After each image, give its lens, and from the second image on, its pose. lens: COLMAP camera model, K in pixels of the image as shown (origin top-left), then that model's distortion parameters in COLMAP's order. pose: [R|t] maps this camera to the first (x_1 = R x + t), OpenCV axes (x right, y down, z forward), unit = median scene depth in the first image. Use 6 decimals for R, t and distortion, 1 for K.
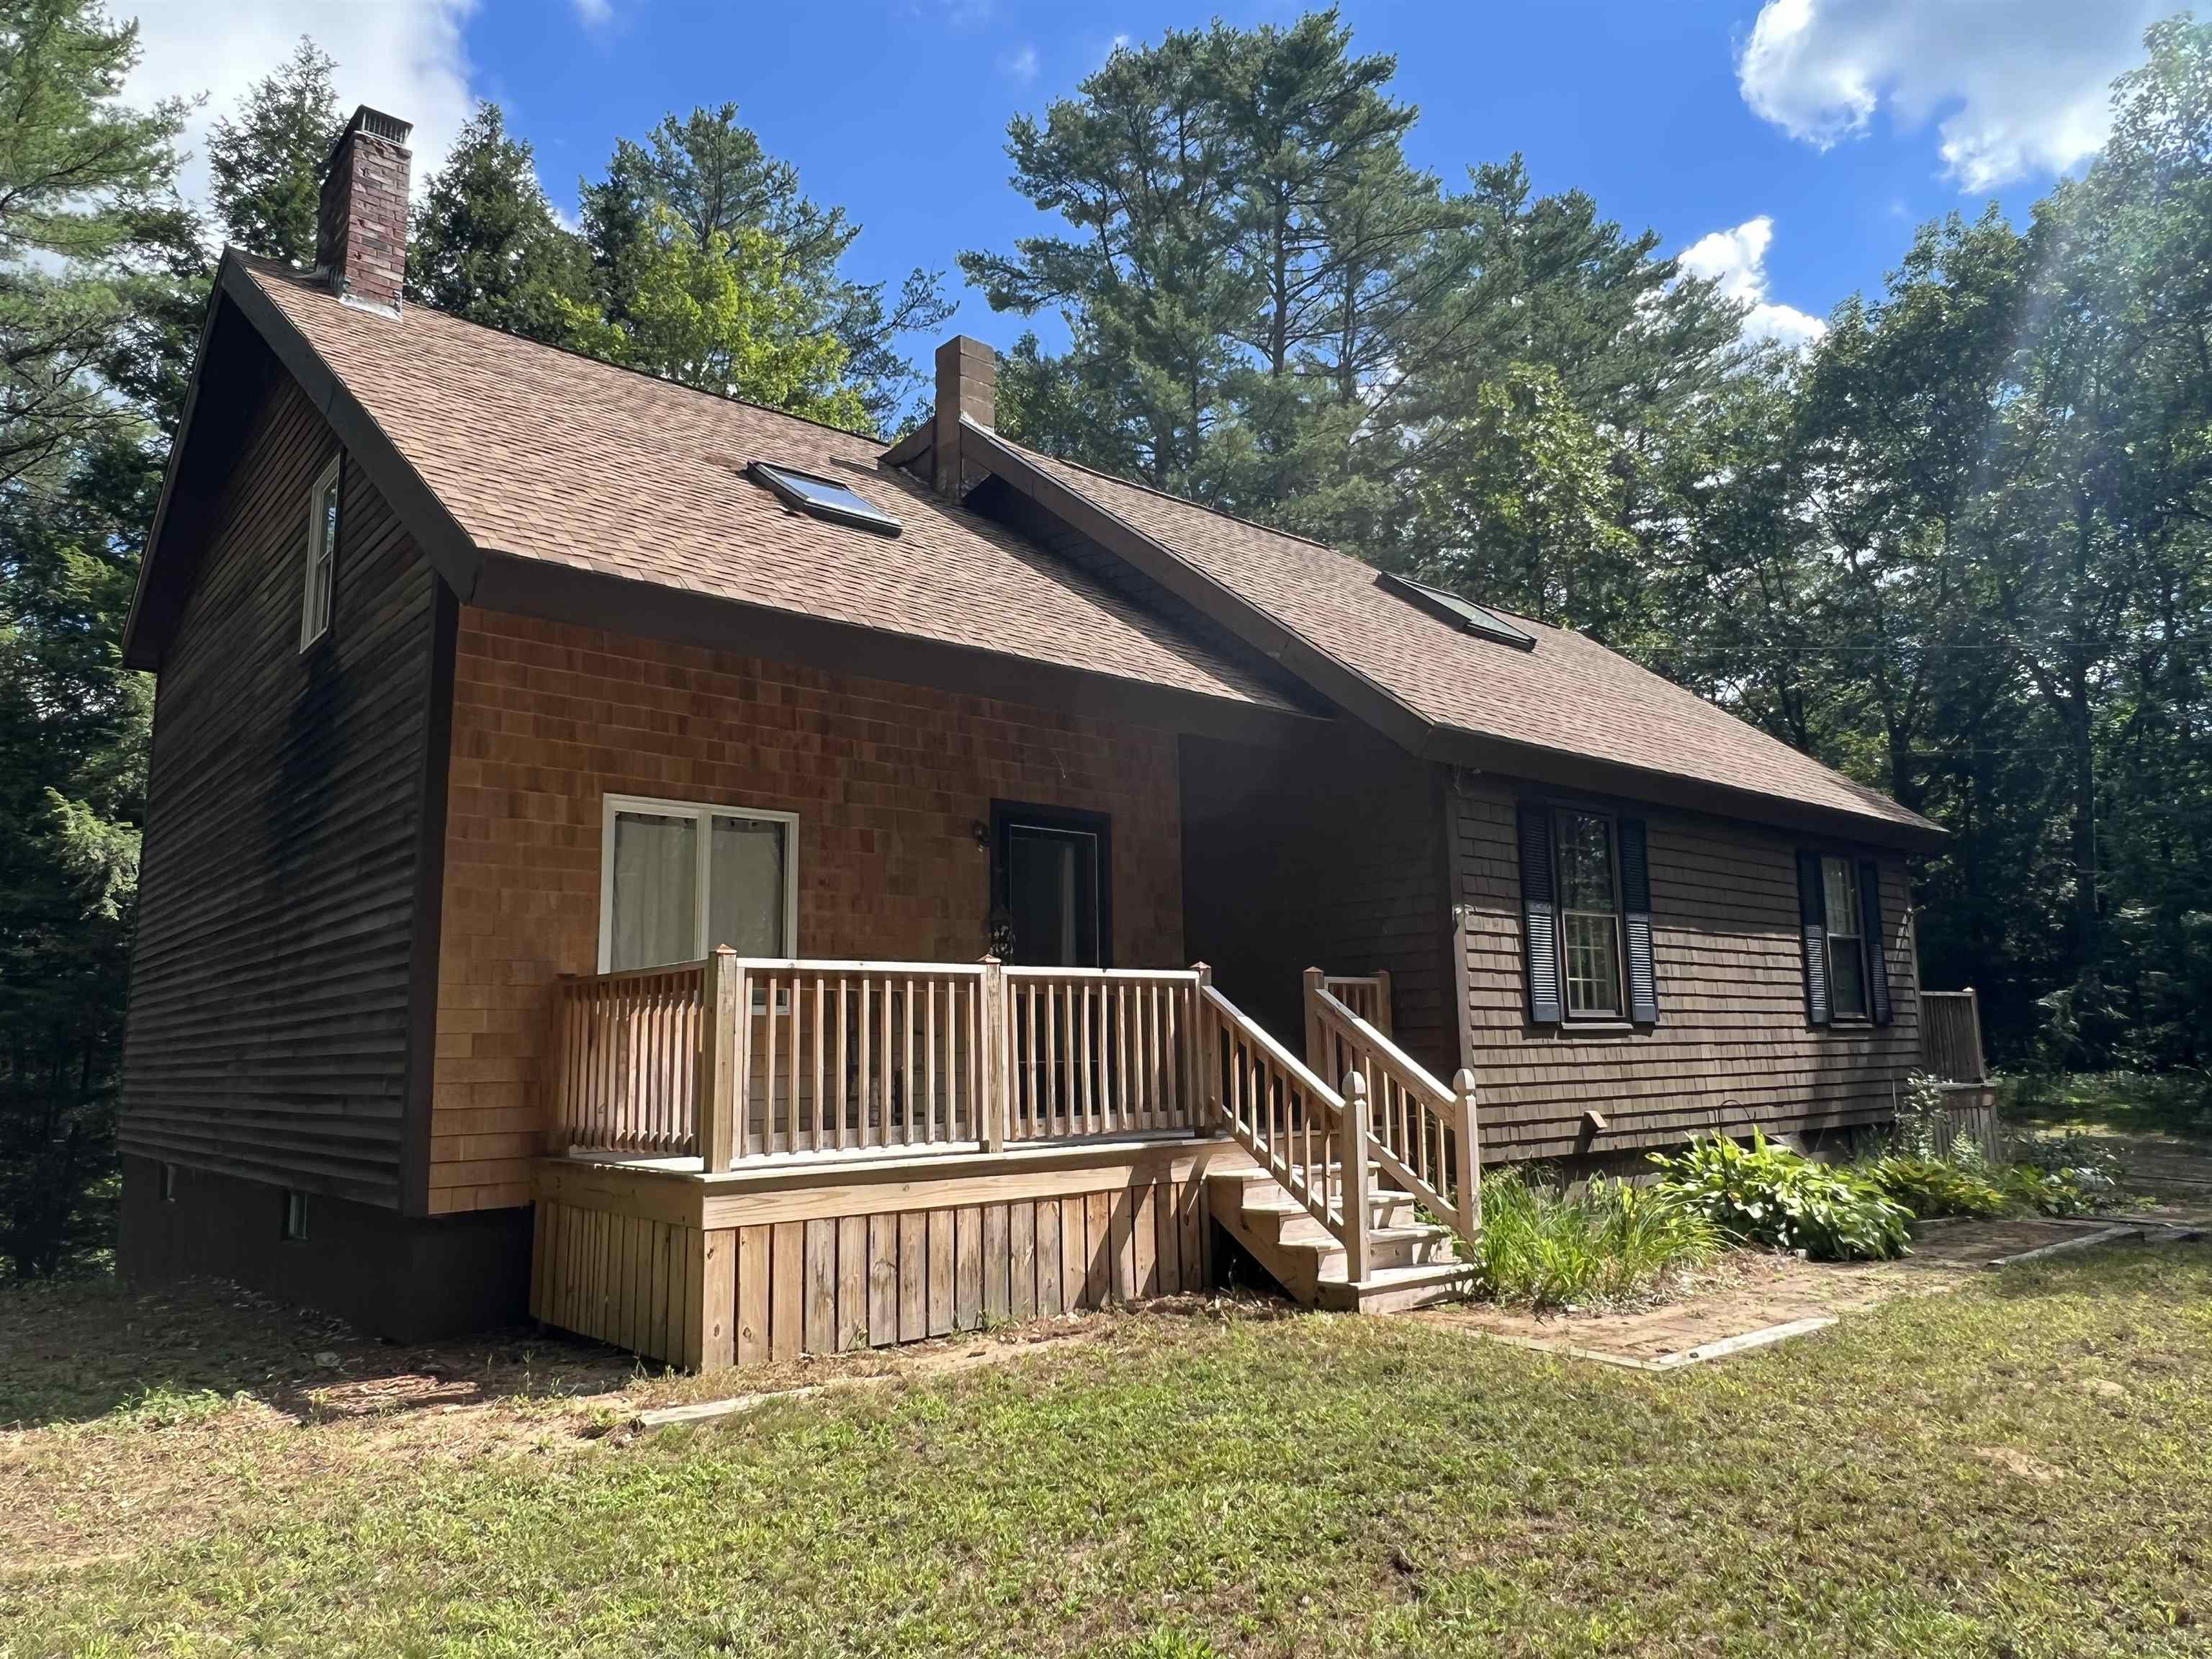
lens RADIAL K [[1477.4, 0, 1115.0], [0, 1477.4, 827.8], [0, 0, 1]] dist [-0.005411, 0.004280]
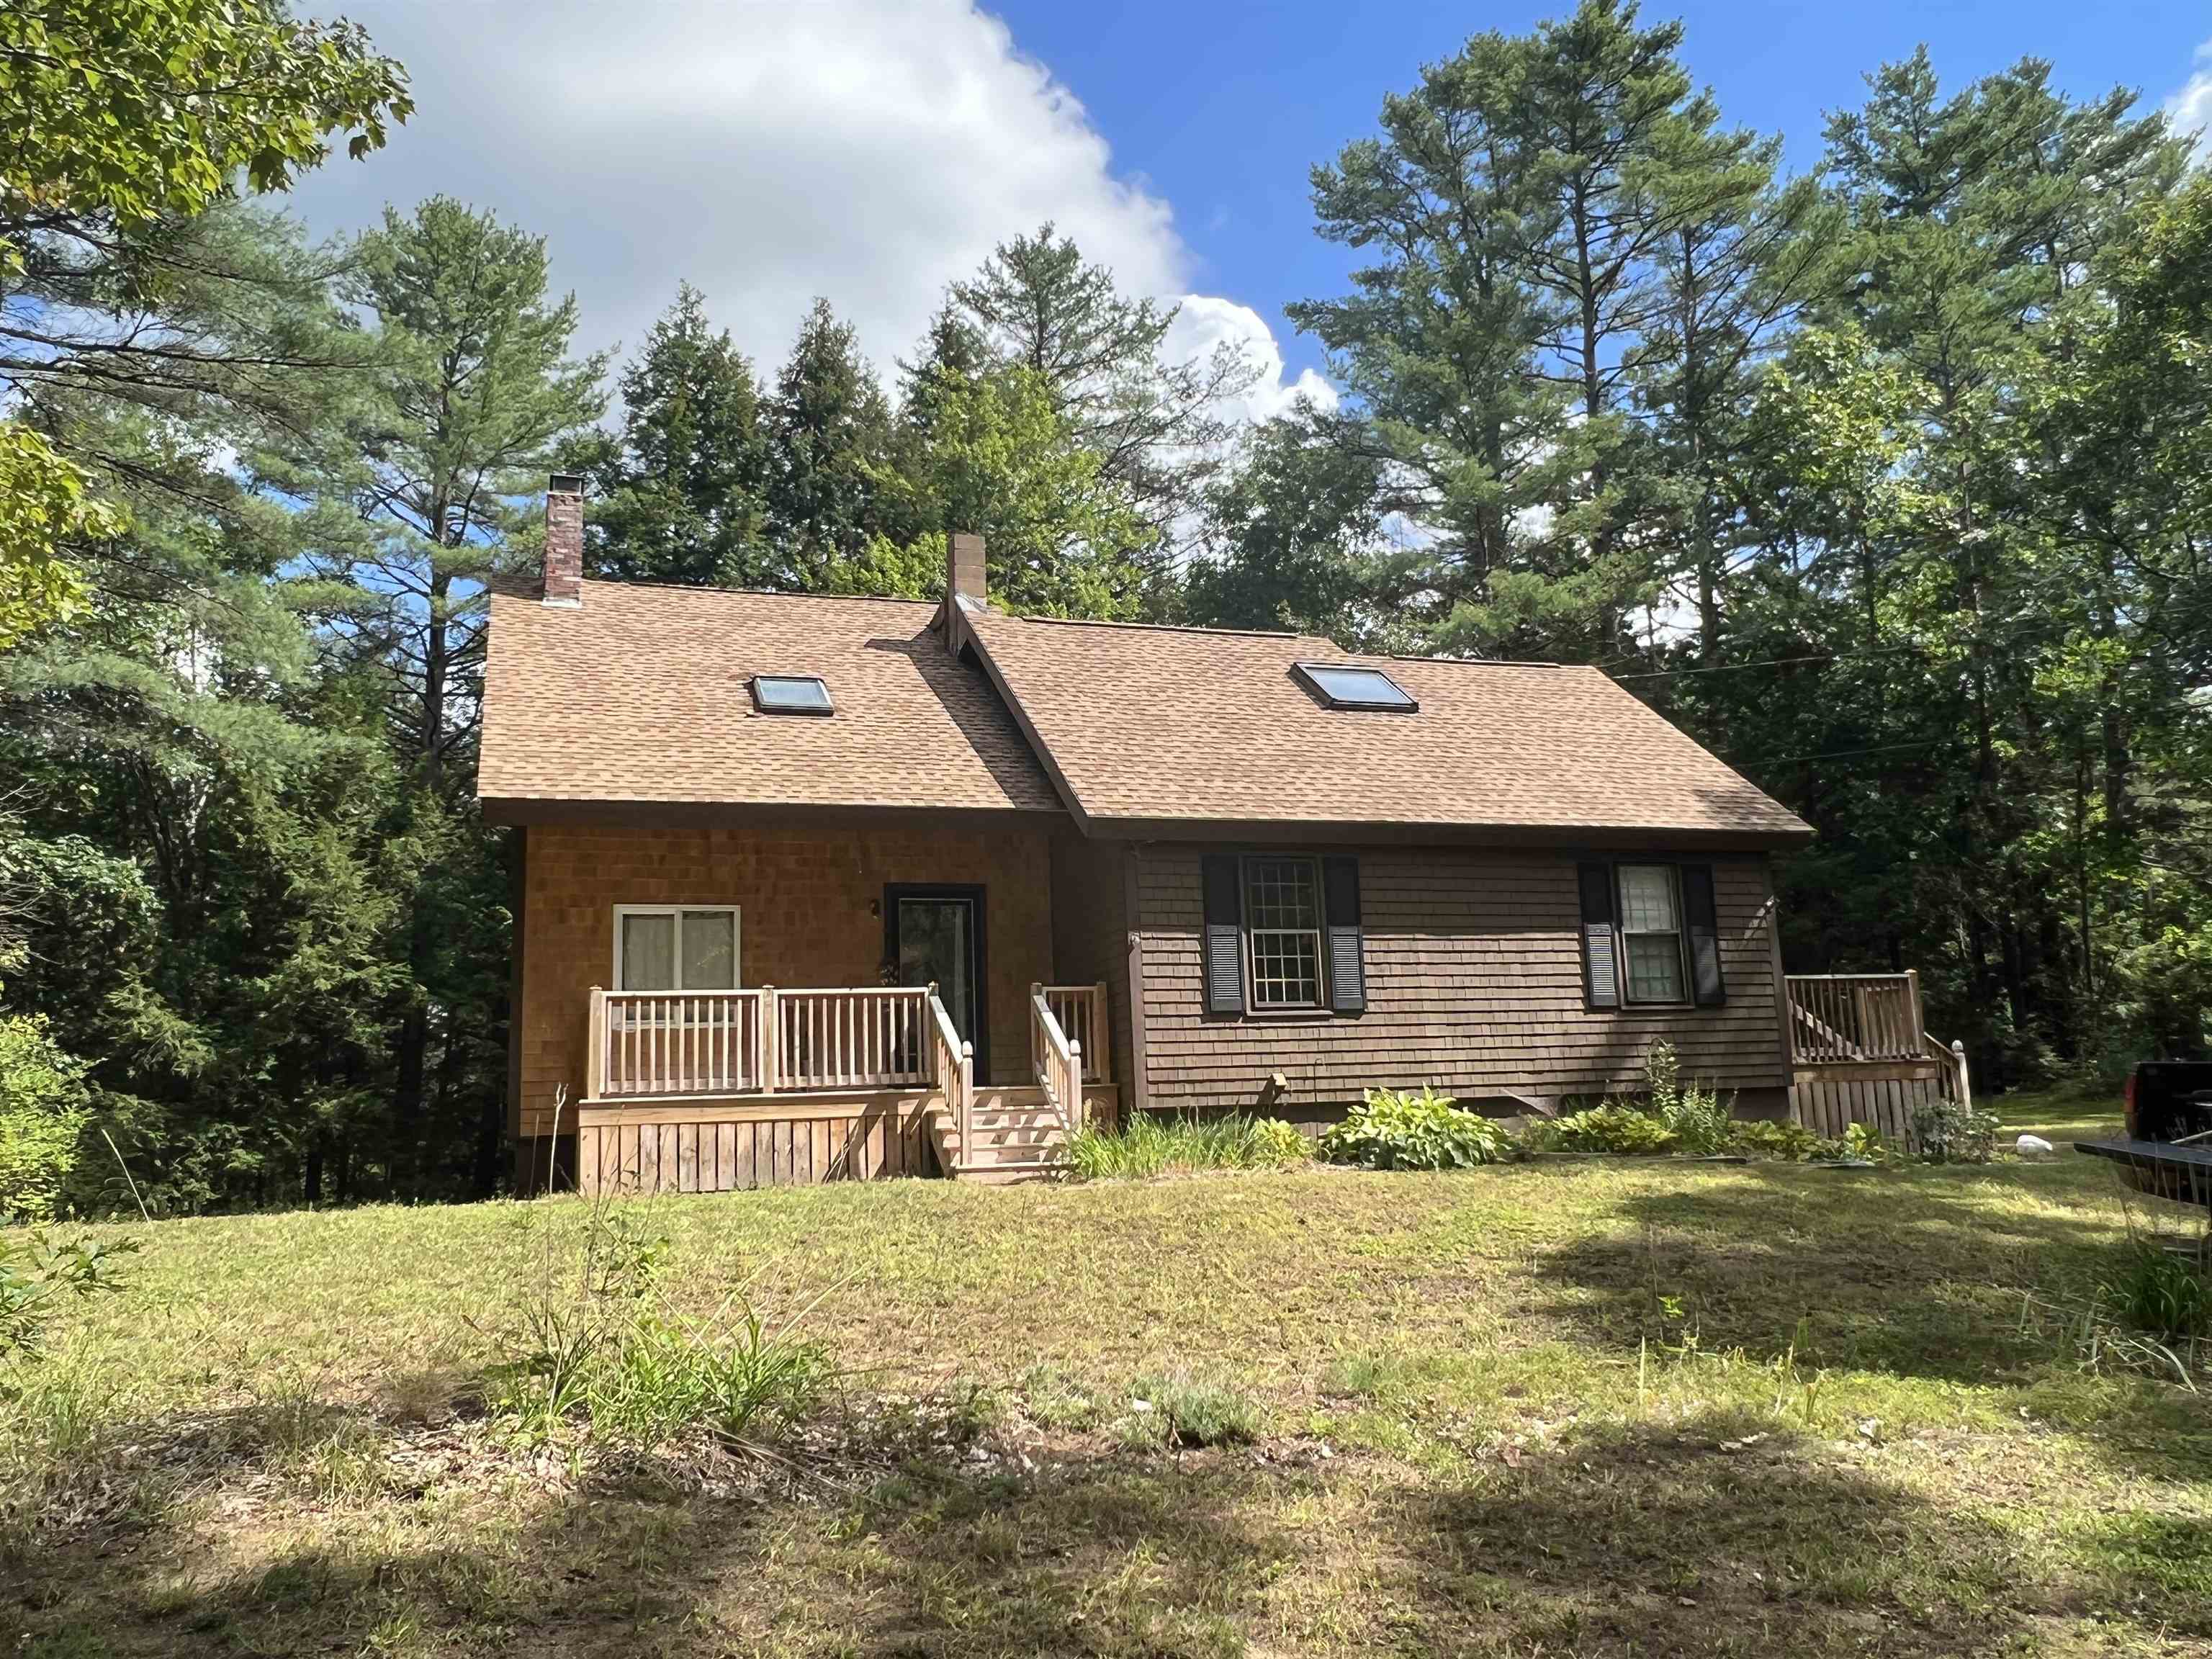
lens RADIAL K [[1691.9, 0, 1103.4], [0, 1691.9, 825.5], [0, 0, 1]] dist [0.003614, -0.008042]
pose [[0.923611, -0.090160, -0.372577, 0.788038], [0.081879, 0.995917, -0.038024, 0.006215], [0.374484, 0.004613, 0.927222, -0.539872]]
